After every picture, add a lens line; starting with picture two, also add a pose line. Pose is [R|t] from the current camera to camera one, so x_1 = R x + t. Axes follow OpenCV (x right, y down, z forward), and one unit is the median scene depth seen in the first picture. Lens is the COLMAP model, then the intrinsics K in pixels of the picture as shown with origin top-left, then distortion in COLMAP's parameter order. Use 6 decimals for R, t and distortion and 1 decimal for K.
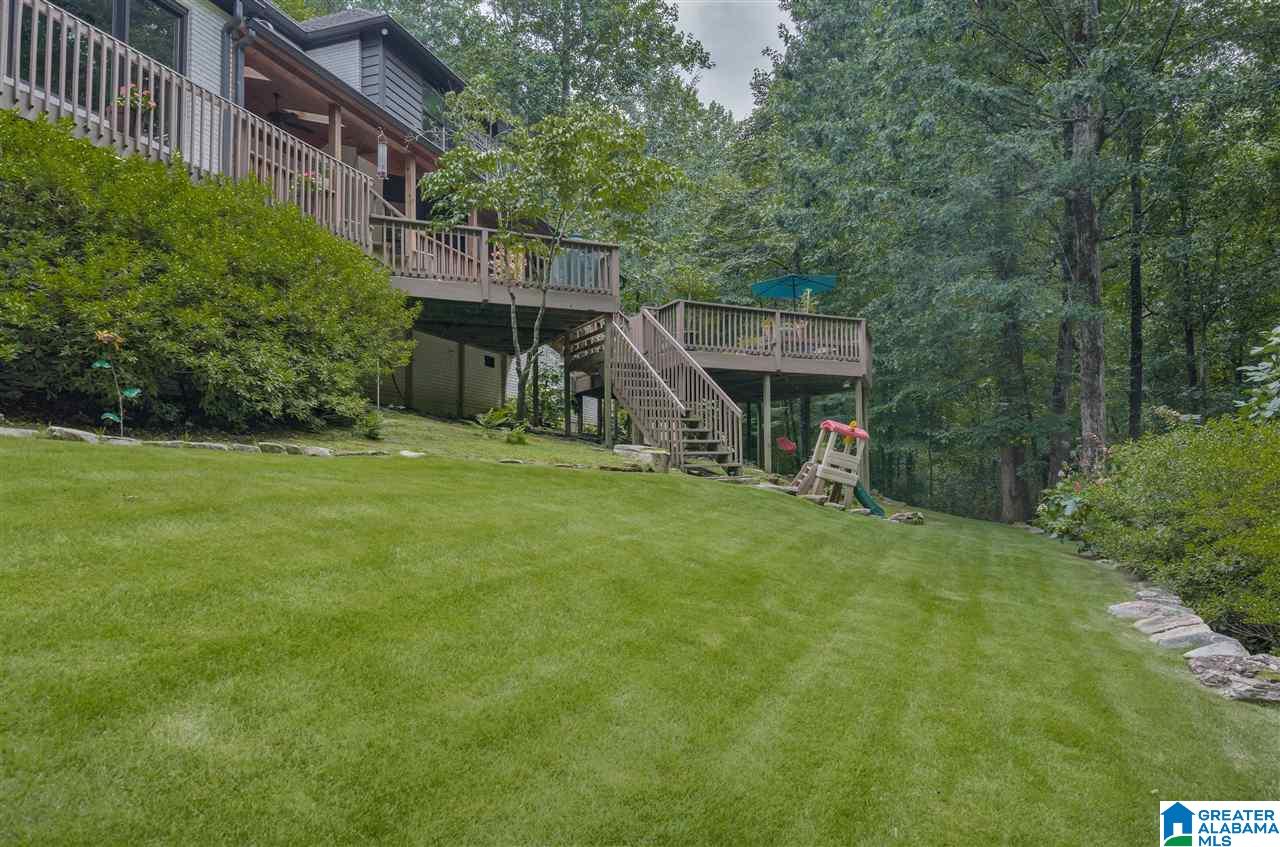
lens RADIAL K [[807.8, 0, 638.7], [0, 807.8, 418.6], [0, 0, 1]] dist [0.019401, -0.001575]
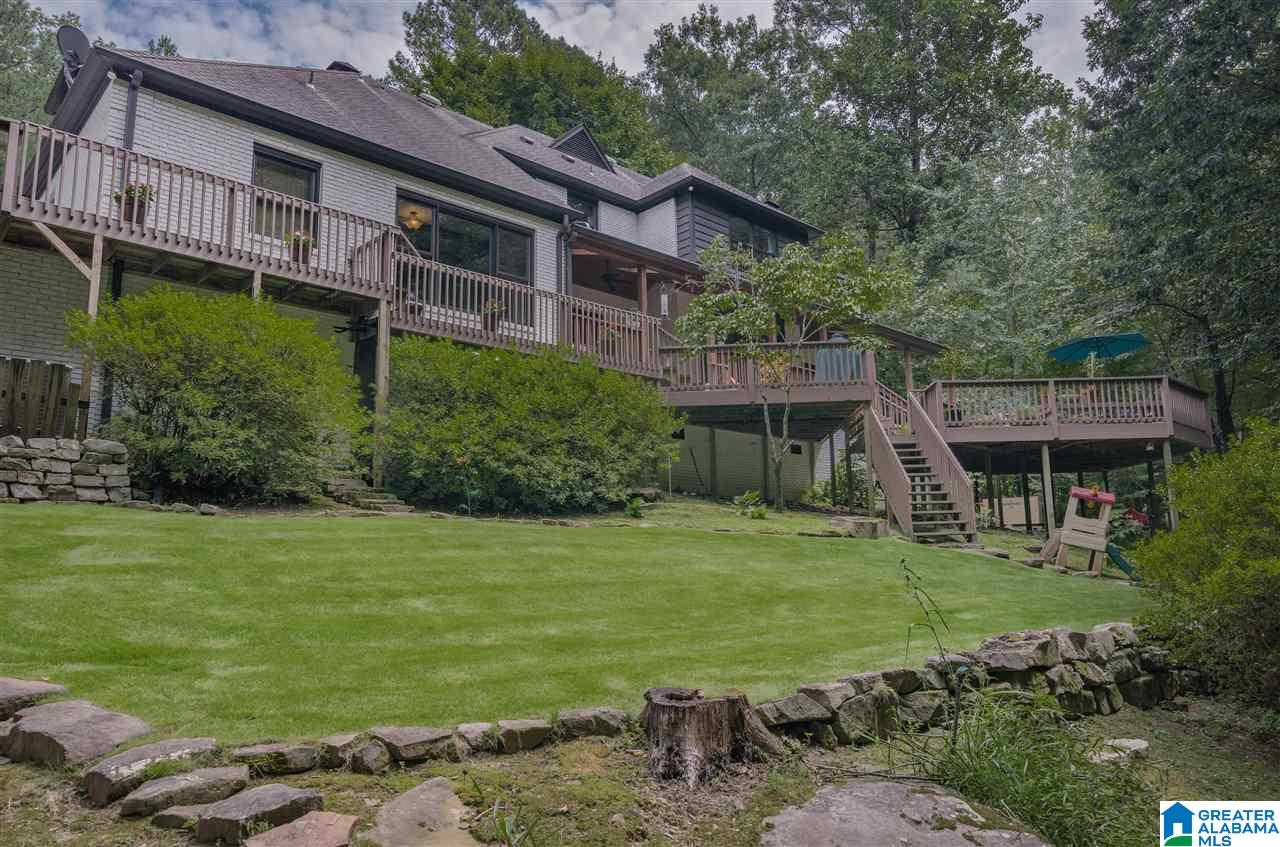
lens RADIAL K [[887.0, 0, 640.3], [0, 887.0, 426.6], [0, 0, 1]] dist [0.008627, 0.000343]
pose [[0.879424, -0.084590, -0.468464, 0.322013], [0.042240, 0.994070, -0.100203, 0.018502], [0.474162, 0.068333, 0.877782, -0.278268]]
